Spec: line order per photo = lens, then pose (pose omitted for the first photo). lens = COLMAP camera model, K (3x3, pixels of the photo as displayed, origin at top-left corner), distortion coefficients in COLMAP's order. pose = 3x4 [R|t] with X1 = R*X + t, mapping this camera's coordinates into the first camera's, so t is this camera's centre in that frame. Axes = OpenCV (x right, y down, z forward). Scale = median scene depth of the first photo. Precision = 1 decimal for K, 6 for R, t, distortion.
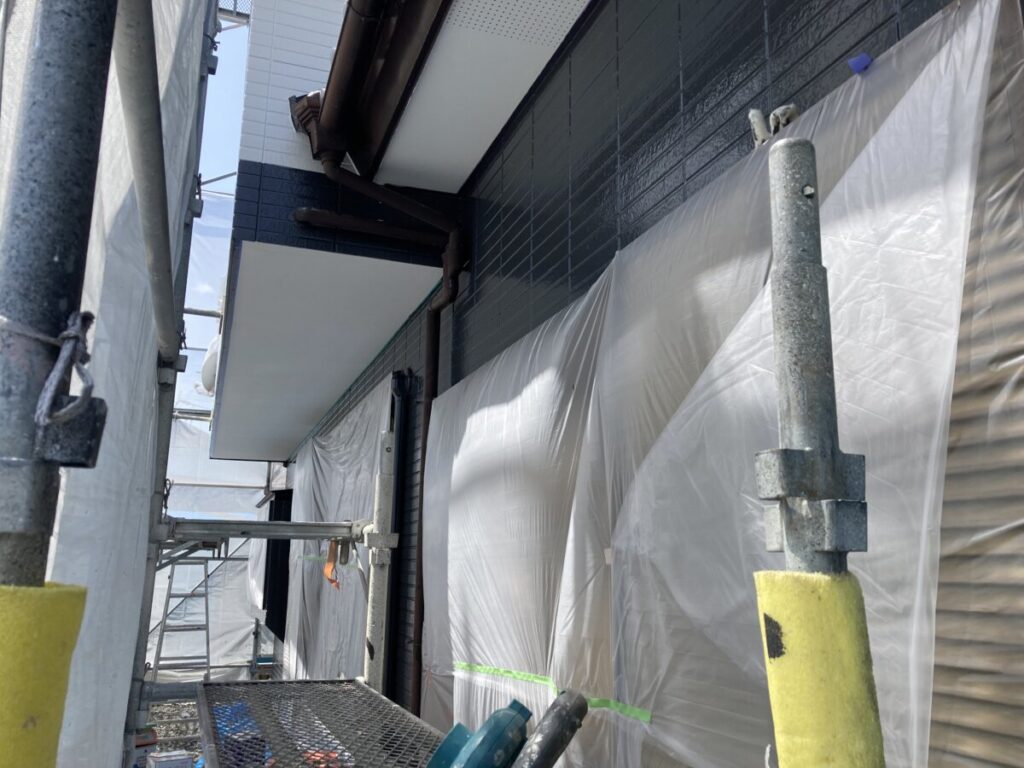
lens RADIAL K [[837.4, 0, 516.7], [0, 837.4, 387.3], [0, 0, 1]] dist [0.027233, -0.014436]
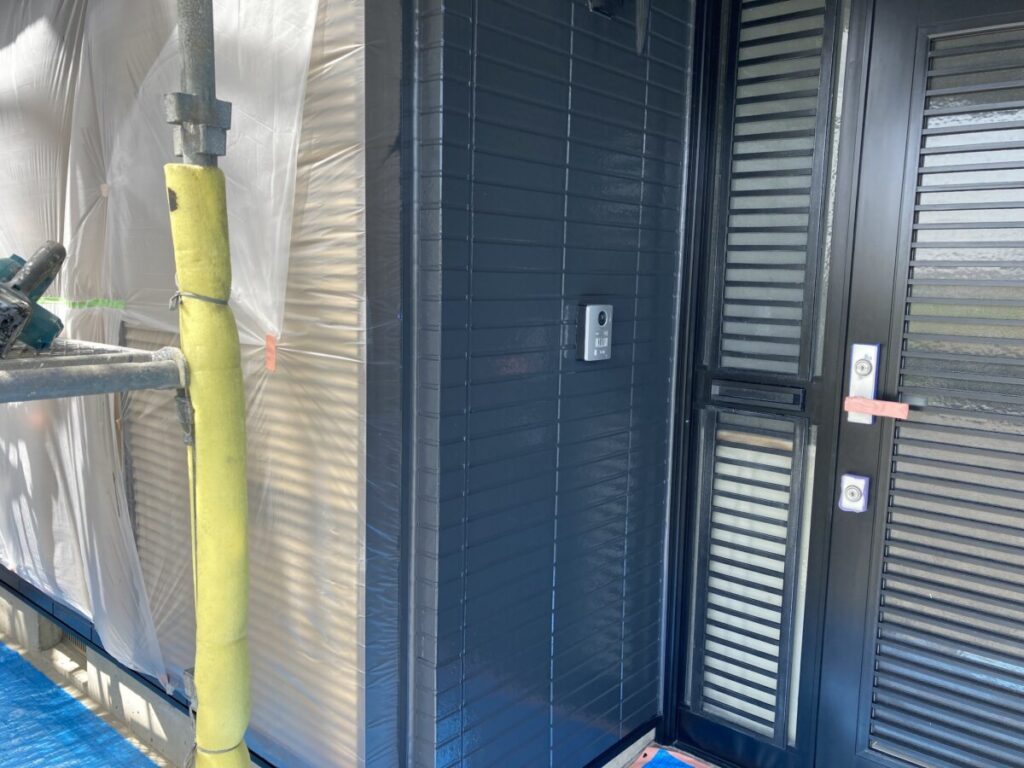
lens RADIAL K [[837.4, 0, 516.7], [0, 837.4, 387.3], [0, 0, 1]] dist [0.027233, -0.014436]
pose [[0.872691, -0.062519, 0.484255, 0.045809], [-0.113722, 0.938469, 0.326103, -0.002284], [-0.474846, -0.339657, 0.811883, -0.947155]]
